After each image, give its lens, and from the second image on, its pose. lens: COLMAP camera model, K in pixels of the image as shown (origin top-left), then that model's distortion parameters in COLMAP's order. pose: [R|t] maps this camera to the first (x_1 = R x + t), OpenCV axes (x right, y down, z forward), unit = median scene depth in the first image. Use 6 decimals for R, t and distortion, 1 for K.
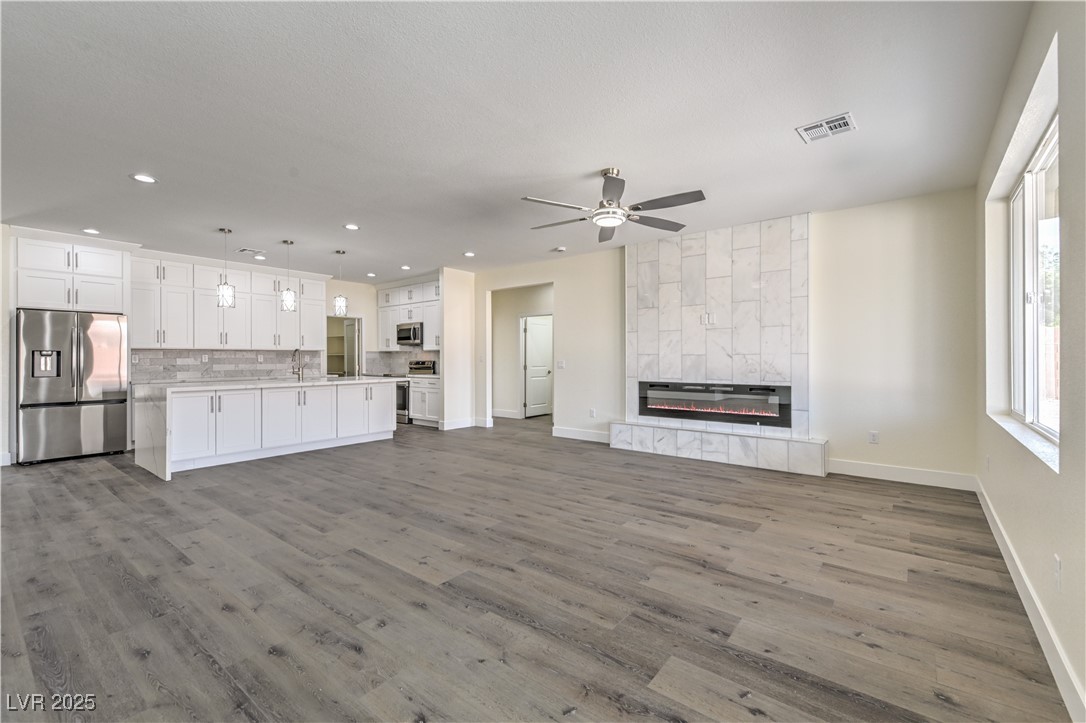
lens RADIAL K [[463.8, 0, 550.4], [0, 463.8, 360.2], [0, 0, 1]] dist [0.019986, -0.005564]
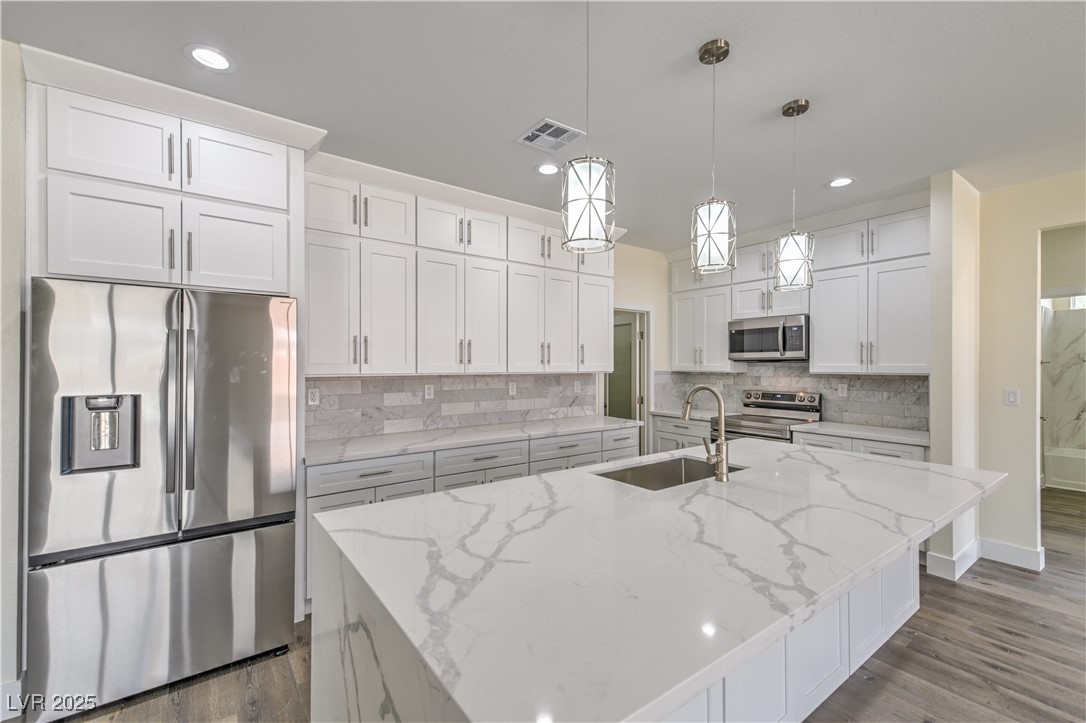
lens RADIAL K [[463.5, 0, 546.8], [0, 463.5, 366.2], [0, 0, 1]] dist [0.020210, 0.000046]
pose [[0.967546, 0.005296, -0.252641, -0.587136], [-0.004659, 0.999984, 0.003122, -0.040286], [0.252653, -0.001844, 0.967555, 0.660406]]
